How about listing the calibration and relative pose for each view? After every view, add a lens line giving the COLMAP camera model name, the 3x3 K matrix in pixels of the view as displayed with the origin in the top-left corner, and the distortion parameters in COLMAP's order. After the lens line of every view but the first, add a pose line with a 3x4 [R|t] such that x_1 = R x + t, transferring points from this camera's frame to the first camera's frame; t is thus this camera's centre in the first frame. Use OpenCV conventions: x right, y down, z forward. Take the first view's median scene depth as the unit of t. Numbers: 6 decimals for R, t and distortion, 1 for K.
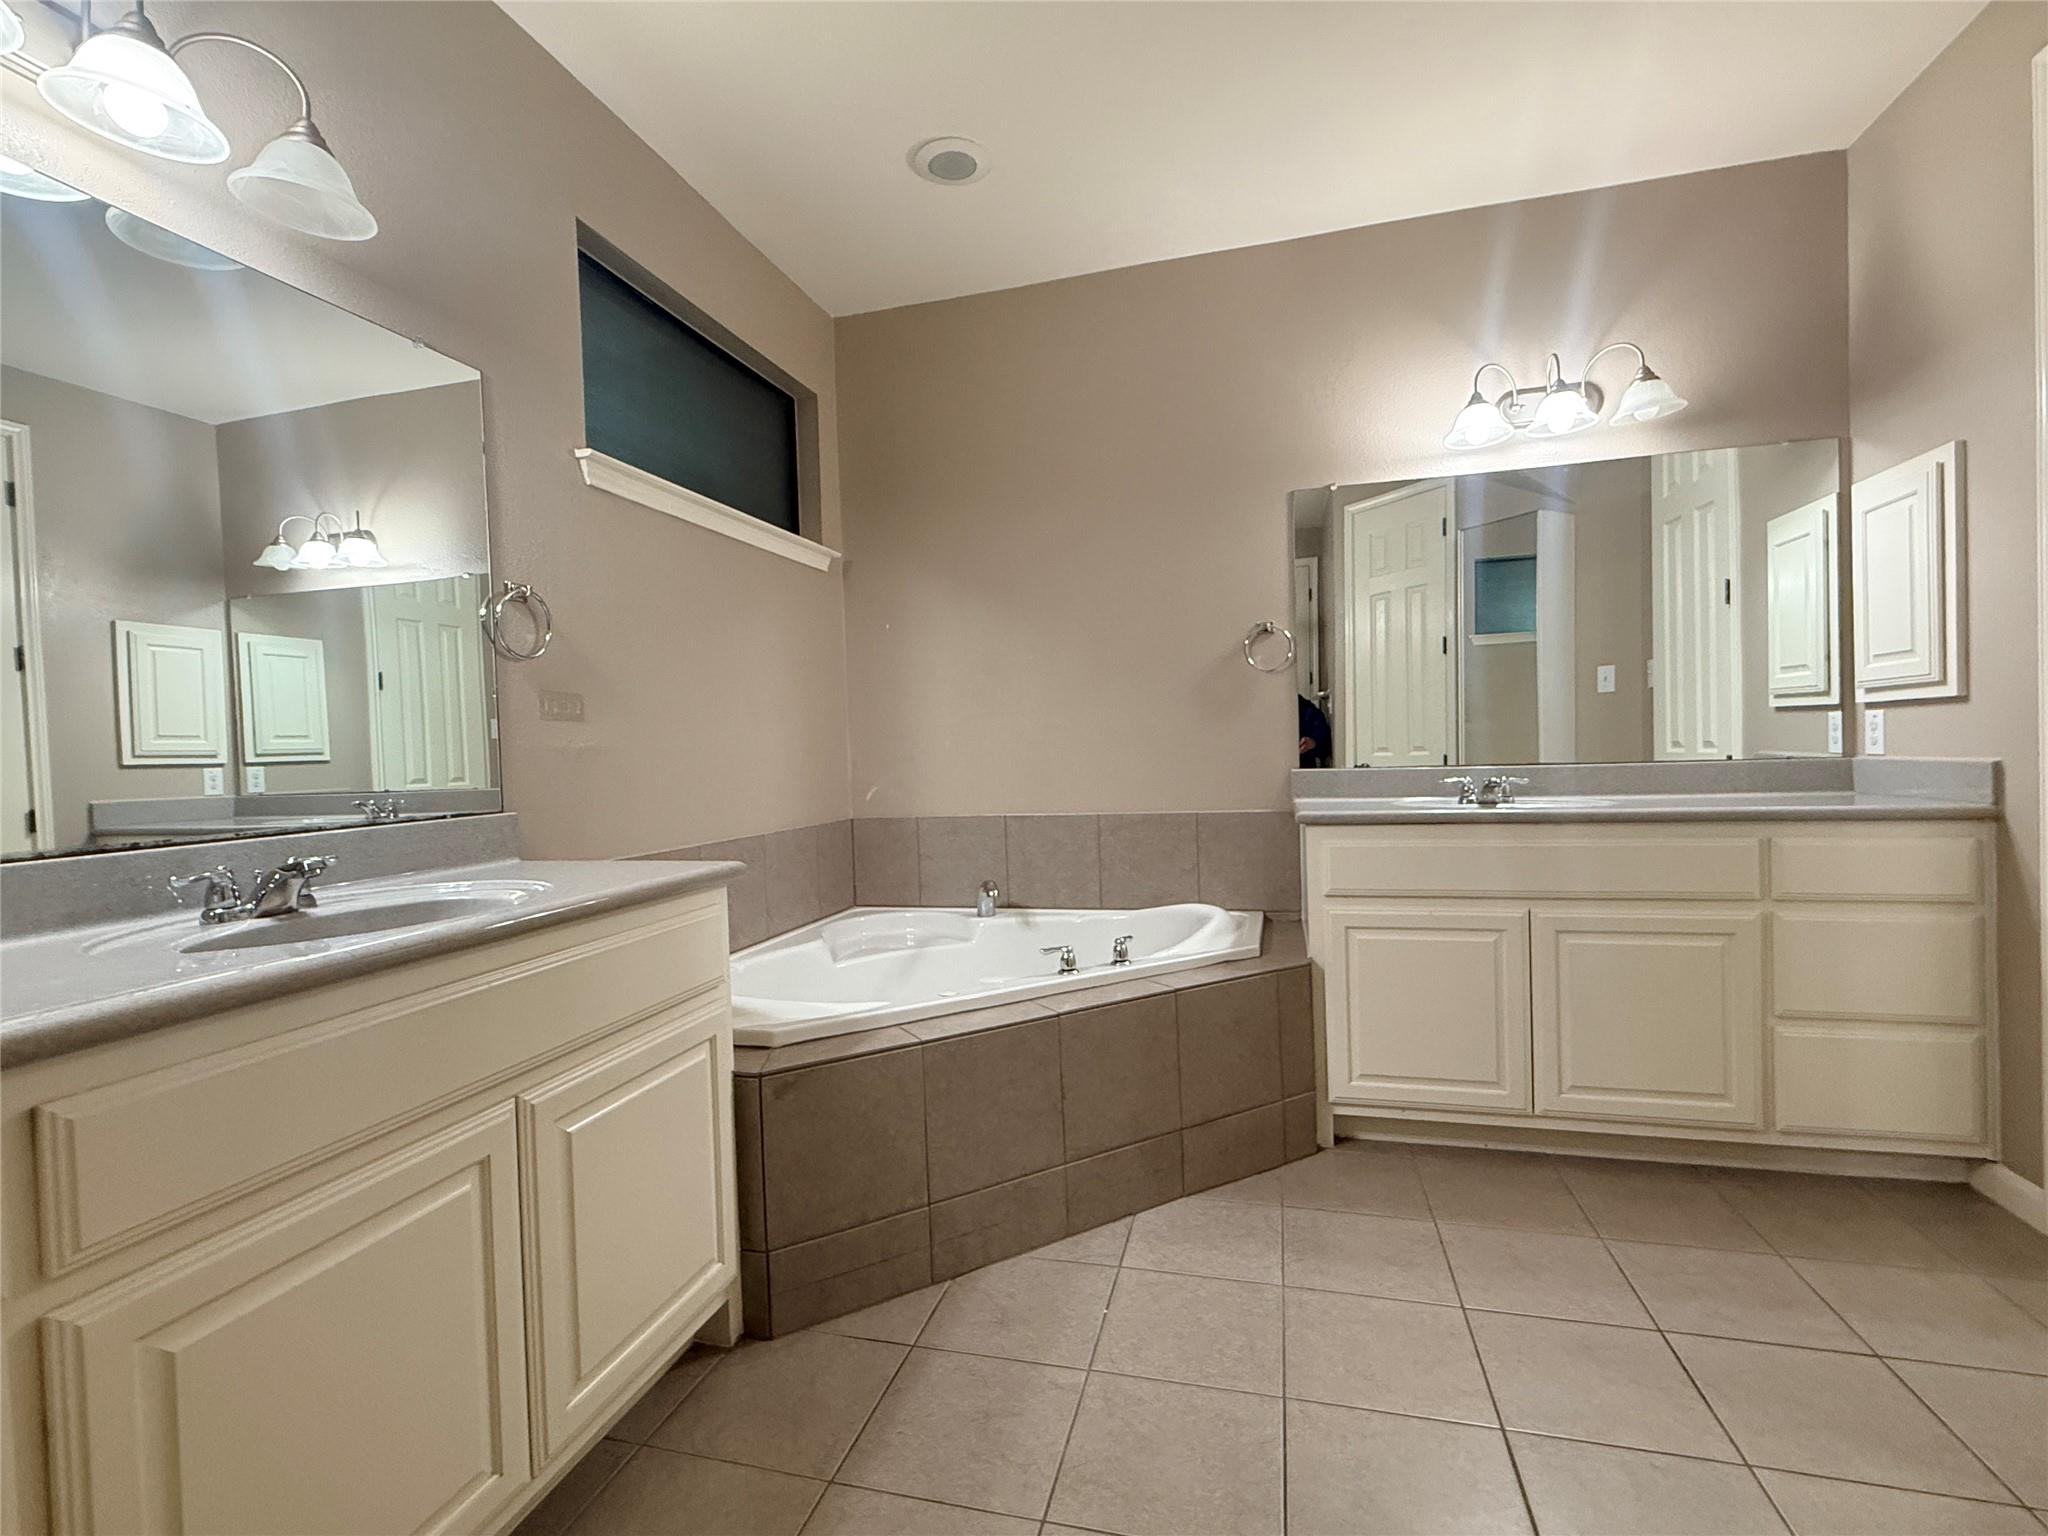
lens RADIAL K [[944.6, 0, 1024.0], [0, 944.6, 768.0], [0, 0, 1]] dist [-0.000426, -0.000080]
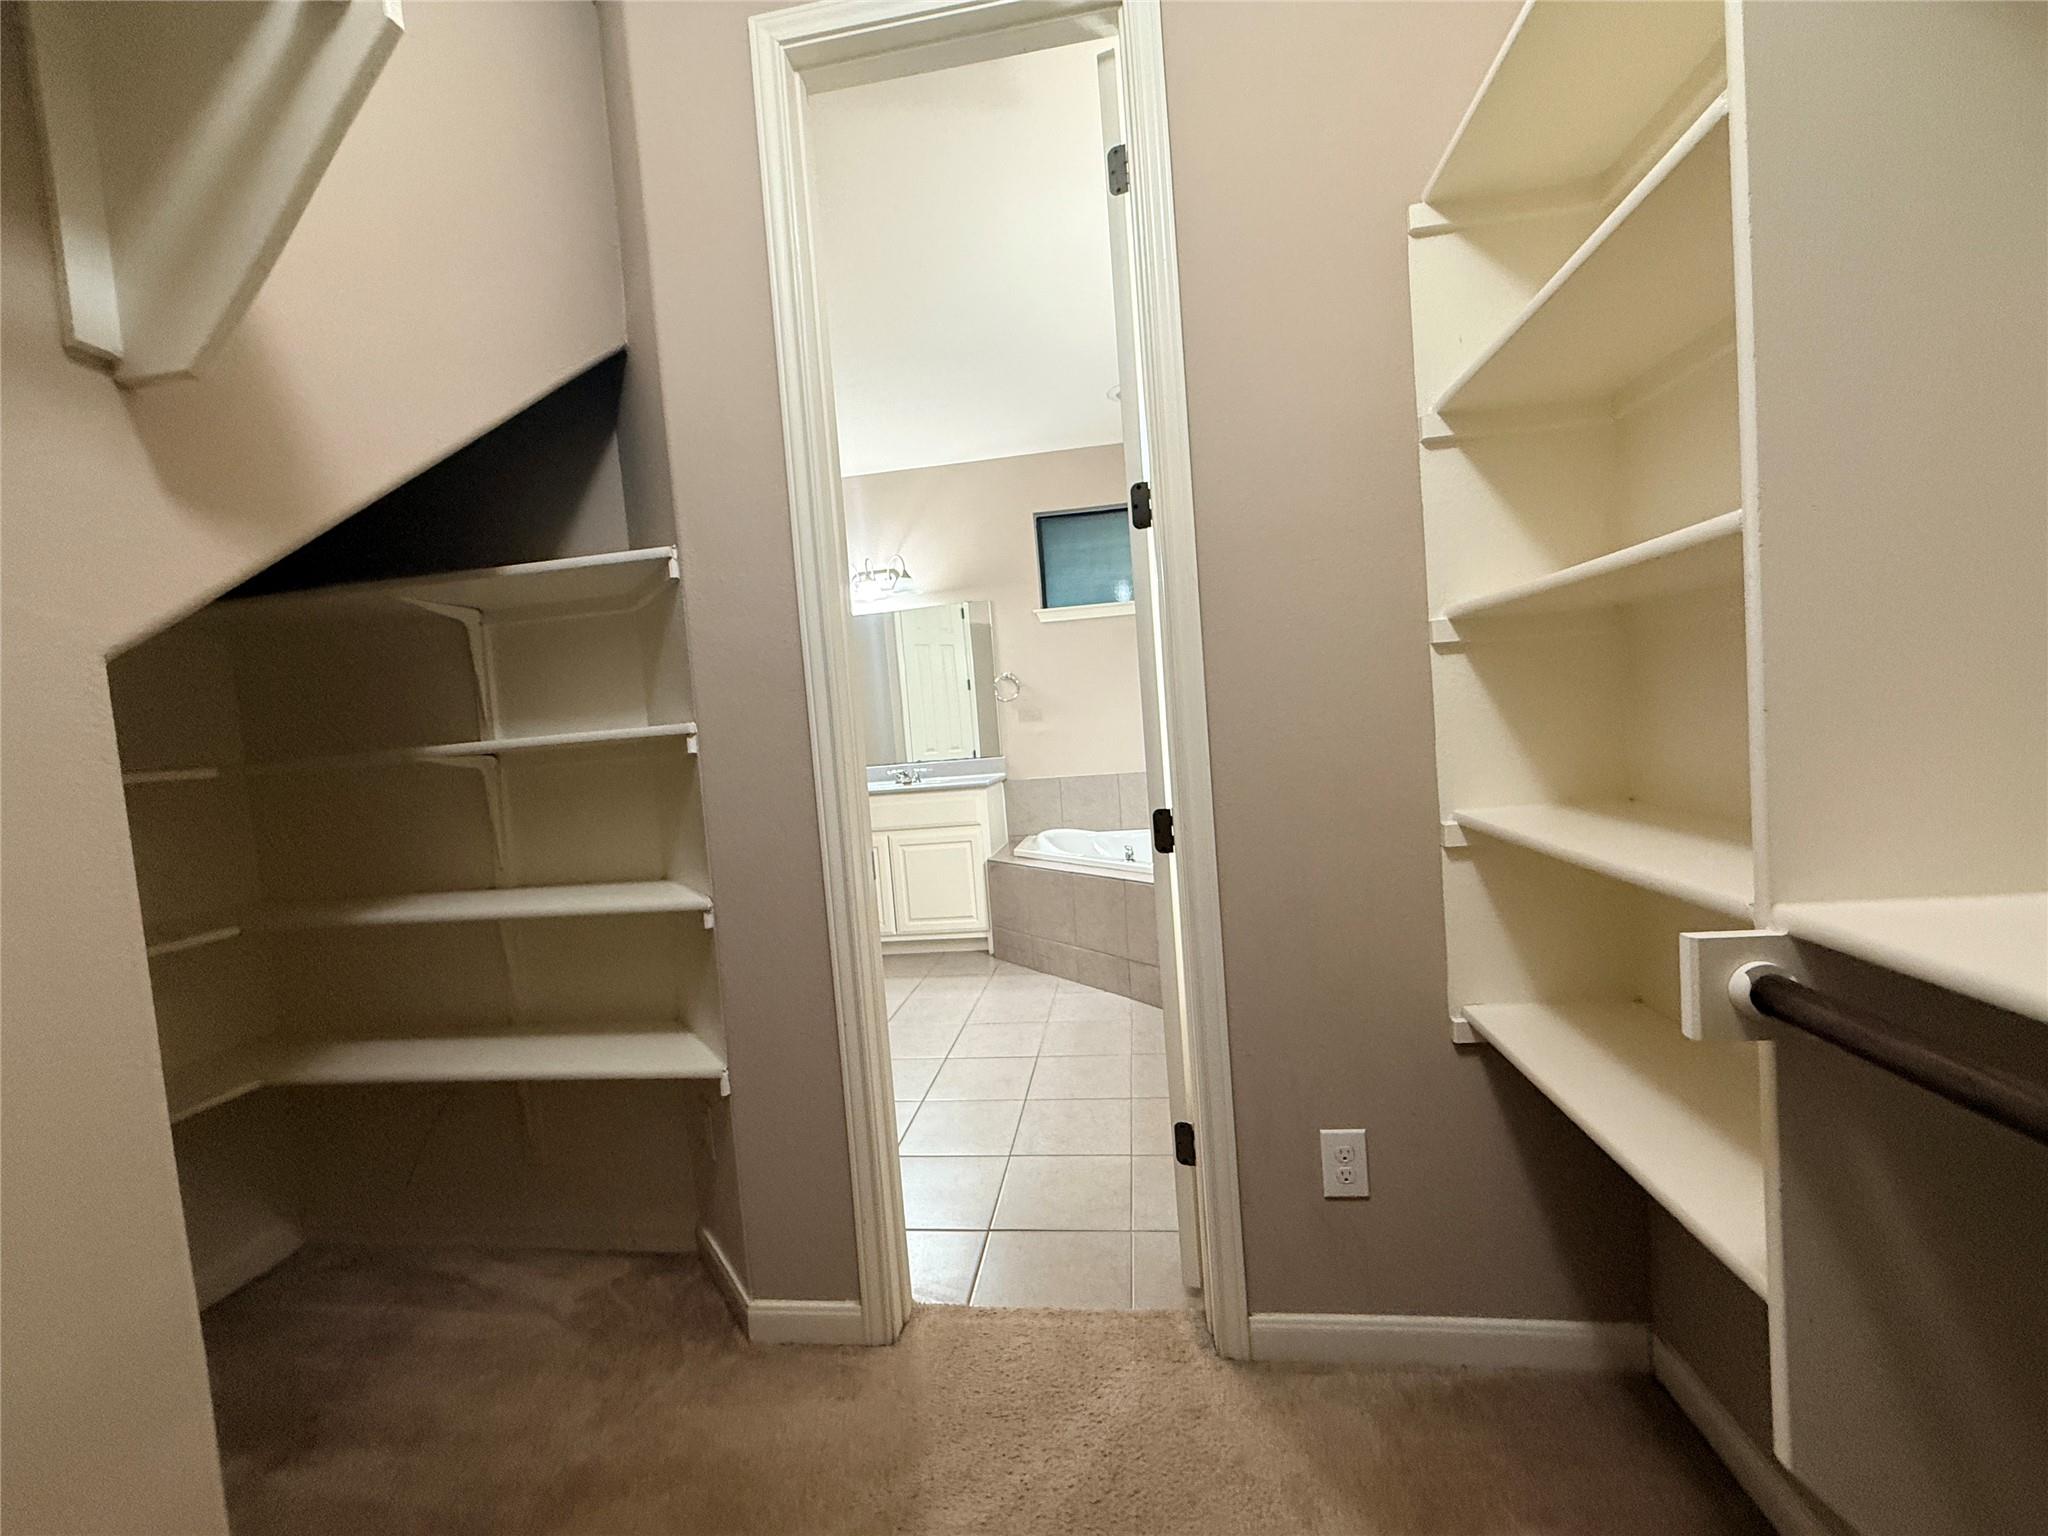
lens RADIAL K [[823.7, 0, 1024.0], [0, 823.7, 768.0], [0, 0, 1]] dist [-0.001080, -0.000174]
pose [[0.123774, 0.072547, -0.989655, 1.771655], [0.044758, 0.995901, 0.078603, -0.102480], [0.991300, -0.054024, 0.120020, 0.717604]]
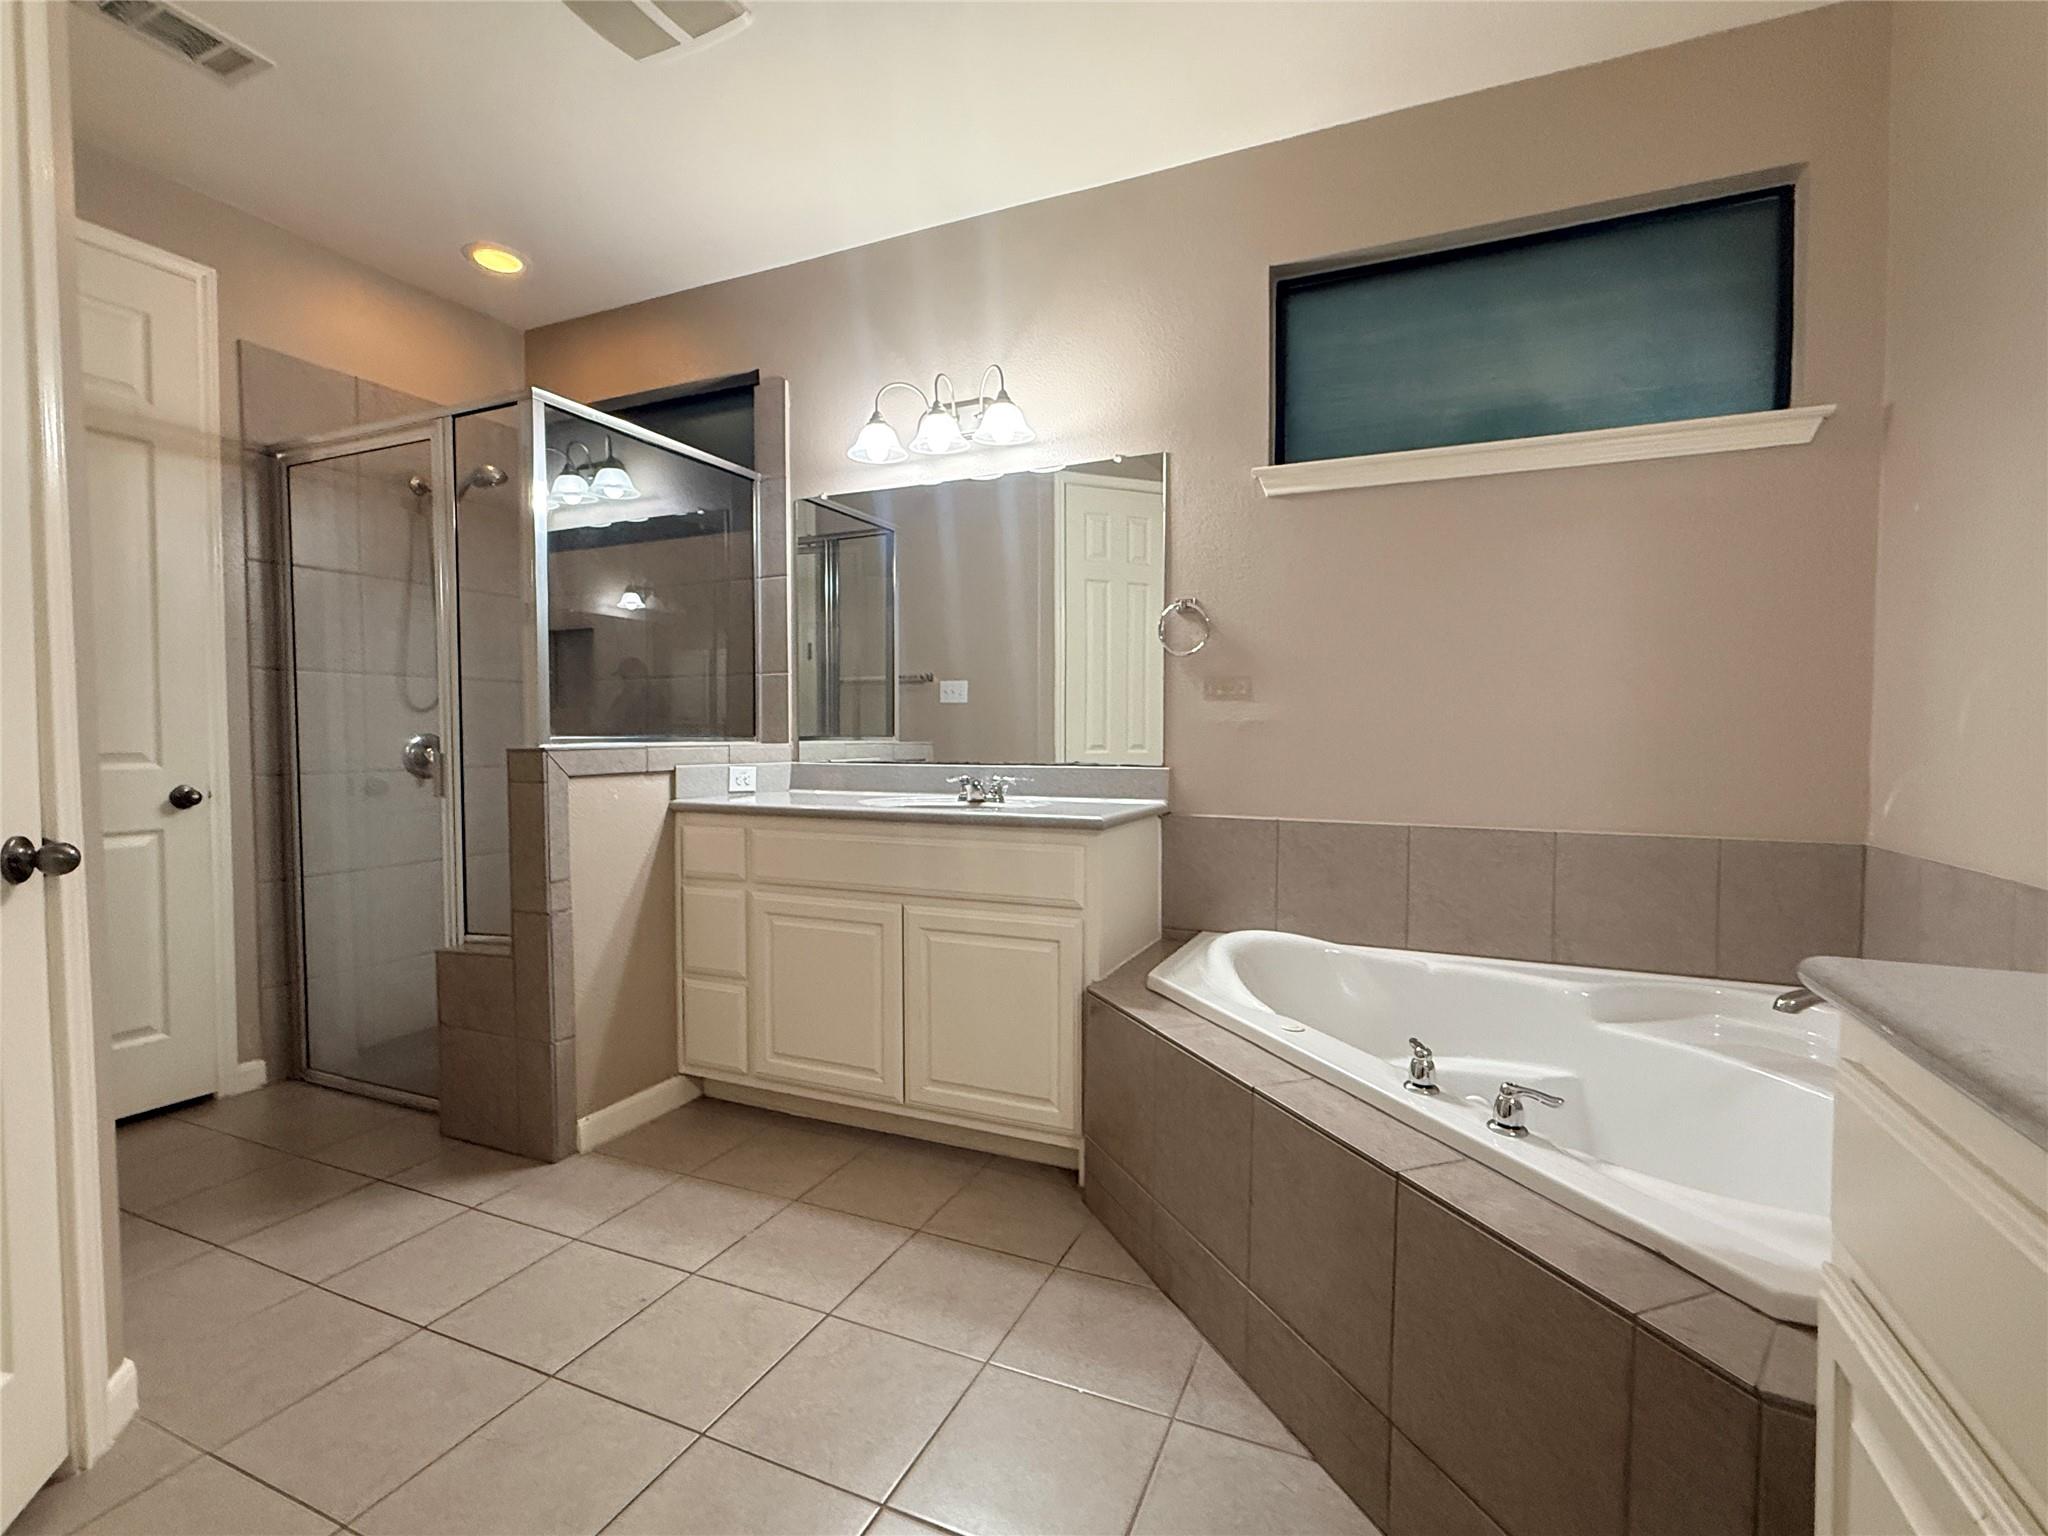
lens RADIAL K [[951.9, 0, 1024.0], [0, 951.9, 768.0], [0, 0, 1]] dist [0.001205, 0.000104]
pose [[-0.160145, 0.068853, -0.984689, 0.815715], [-0.022396, 0.997054, 0.073360, -0.047150], [0.986839, 0.033802, -0.158131, 0.954280]]
